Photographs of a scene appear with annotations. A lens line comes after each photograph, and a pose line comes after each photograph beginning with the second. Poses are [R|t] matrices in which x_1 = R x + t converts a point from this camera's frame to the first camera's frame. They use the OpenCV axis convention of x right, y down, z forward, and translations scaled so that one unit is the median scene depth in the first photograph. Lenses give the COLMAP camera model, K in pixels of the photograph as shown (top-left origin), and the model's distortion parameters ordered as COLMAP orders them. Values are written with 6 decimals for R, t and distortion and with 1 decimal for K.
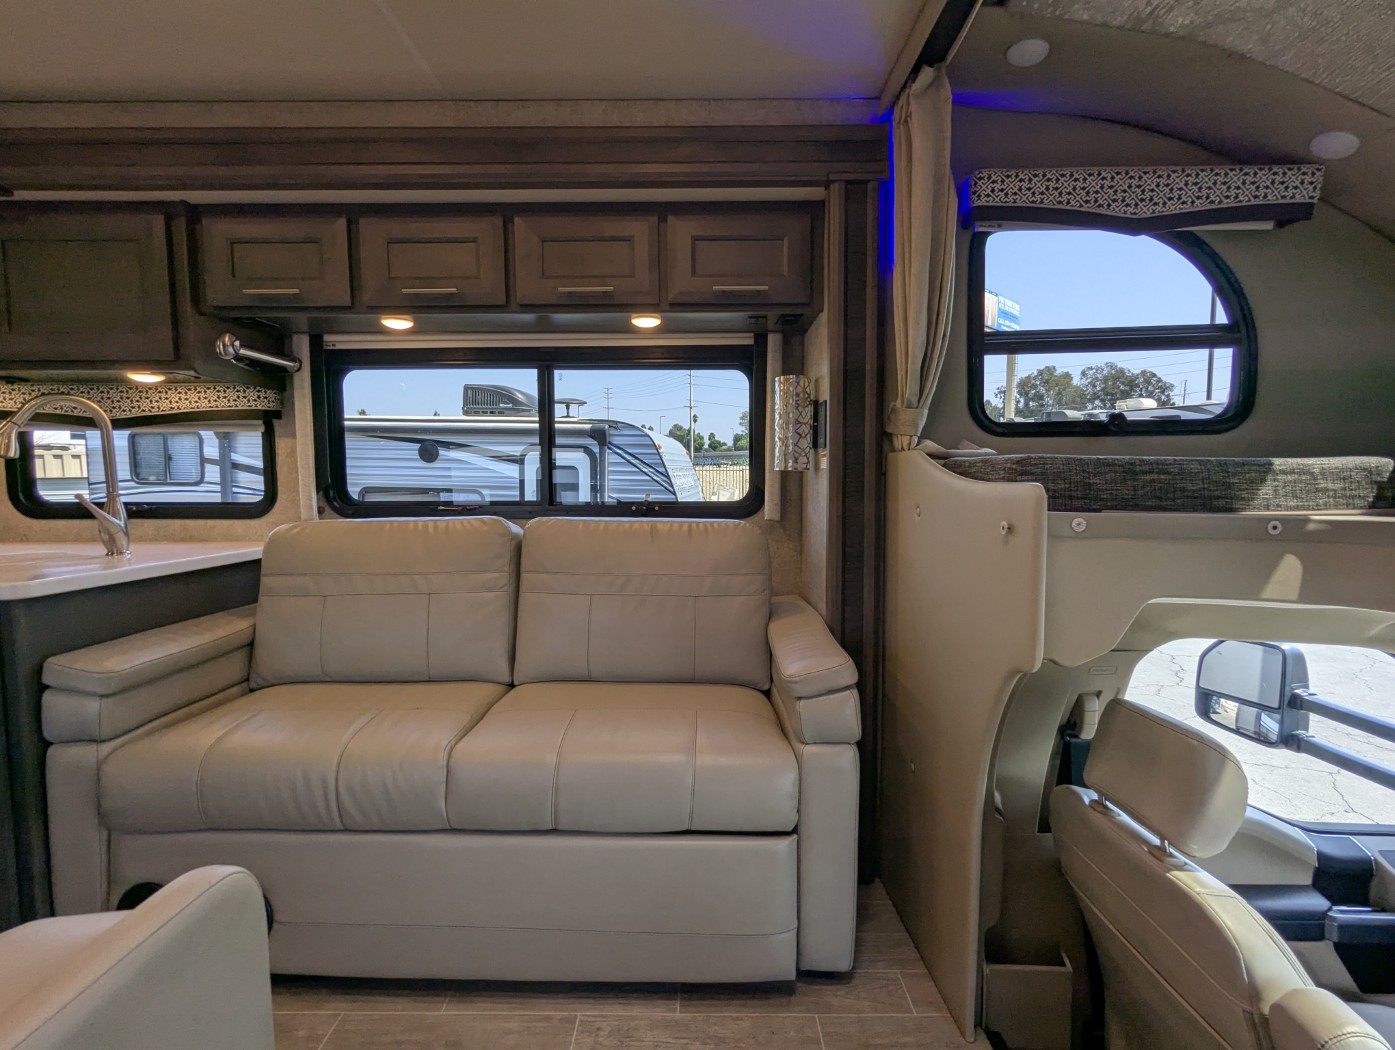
lens RADIAL K [[662.8, 0, 698.4], [0, 662.8, 525.4], [0, 0, 1]] dist [-0.001797, 0.001128]
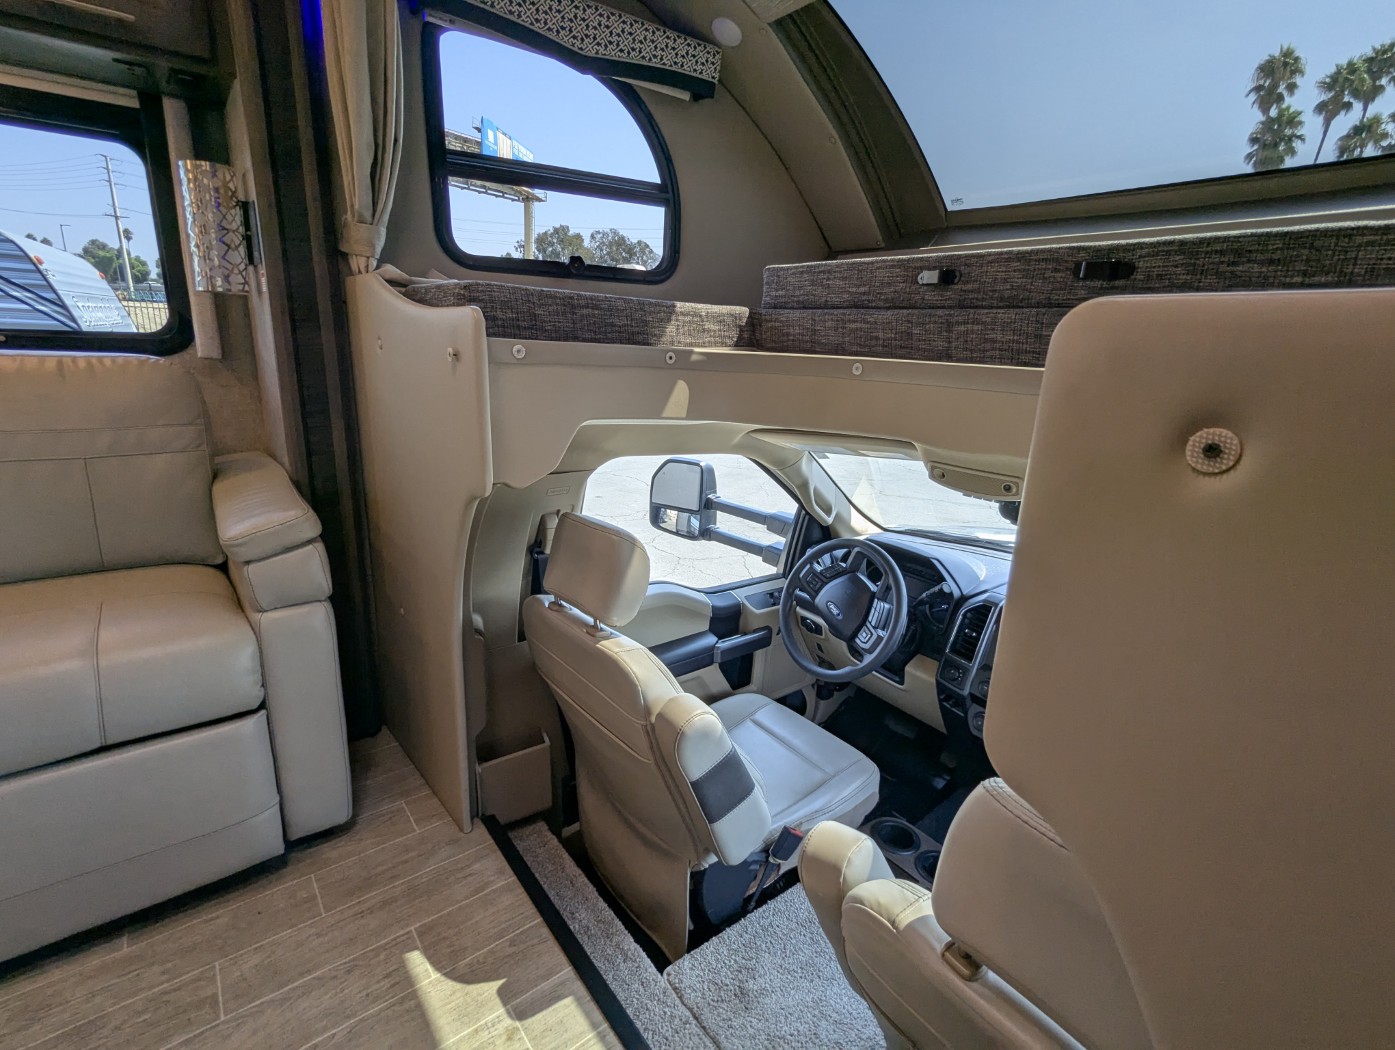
lens RADIAL K [[662.8, 0, 699.3], [0, 662.8, 524.4], [0, 0, 1]] dist [-0.001797, 0.001128]
pose [[0.782020, -0.134703, 0.608523, 0.078101], [0.004893, 0.977662, 0.210128, 0.029185], [-0.623235, -0.161346, 0.765210, -0.009281]]
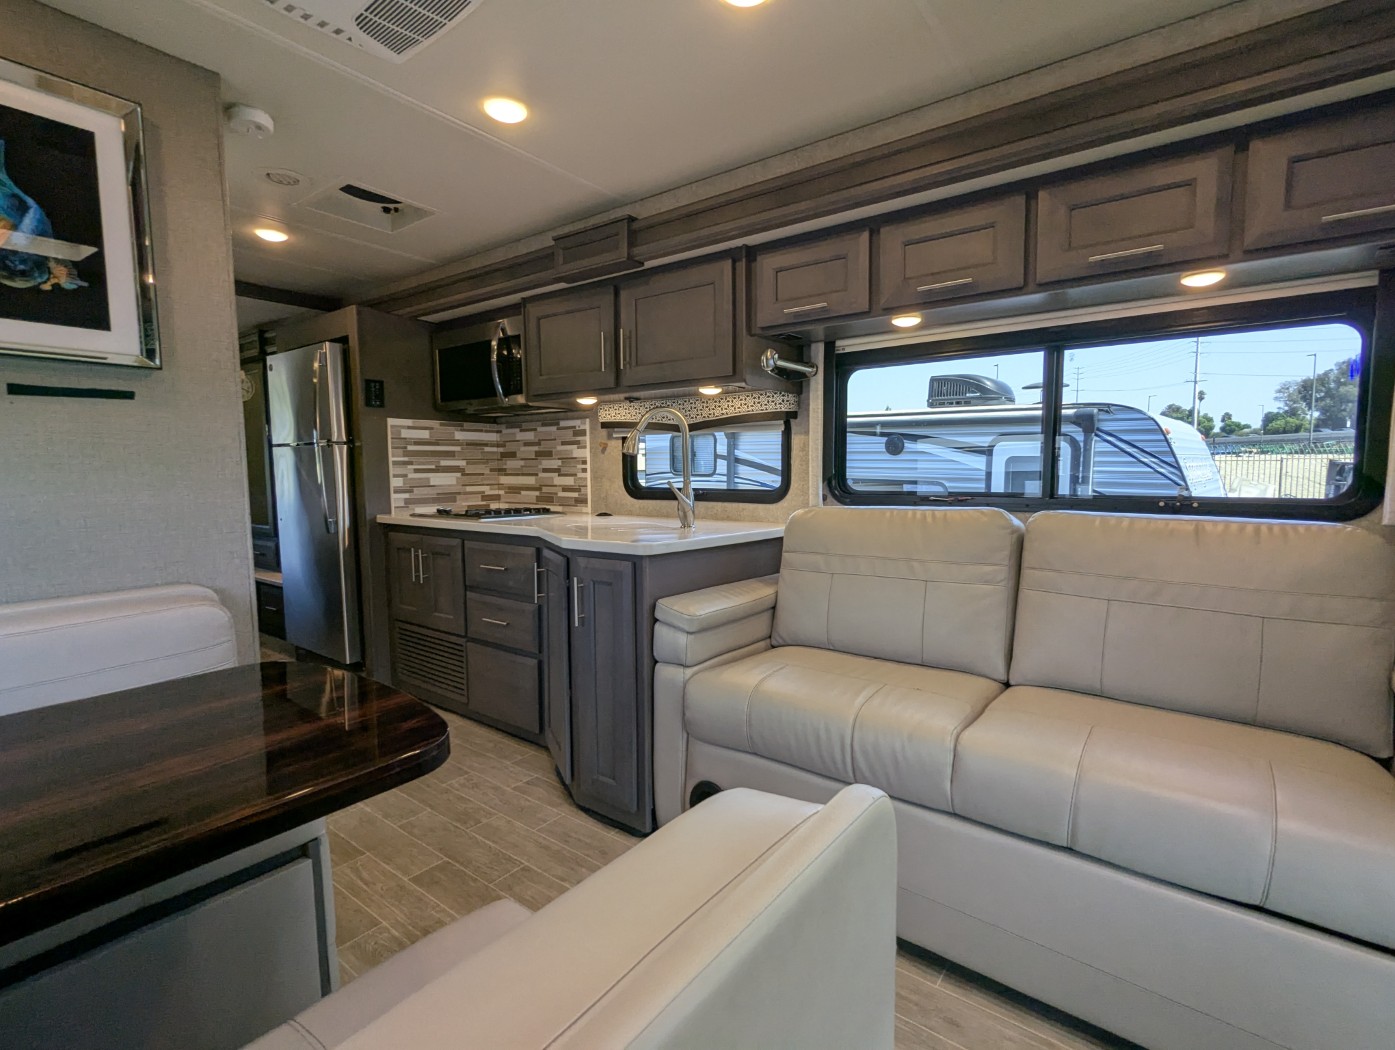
lens RADIAL K [[662.8, 0, 697.7], [0, 662.8, 525.9], [0, 0, 1]] dist [-0.001797, 0.001128]
pose [[0.797296, 0.050420, -0.601480, -0.080111], [-0.043073, 0.998717, 0.026623, 0.005992], [0.602050, 0.004681, 0.798444, -0.043430]]
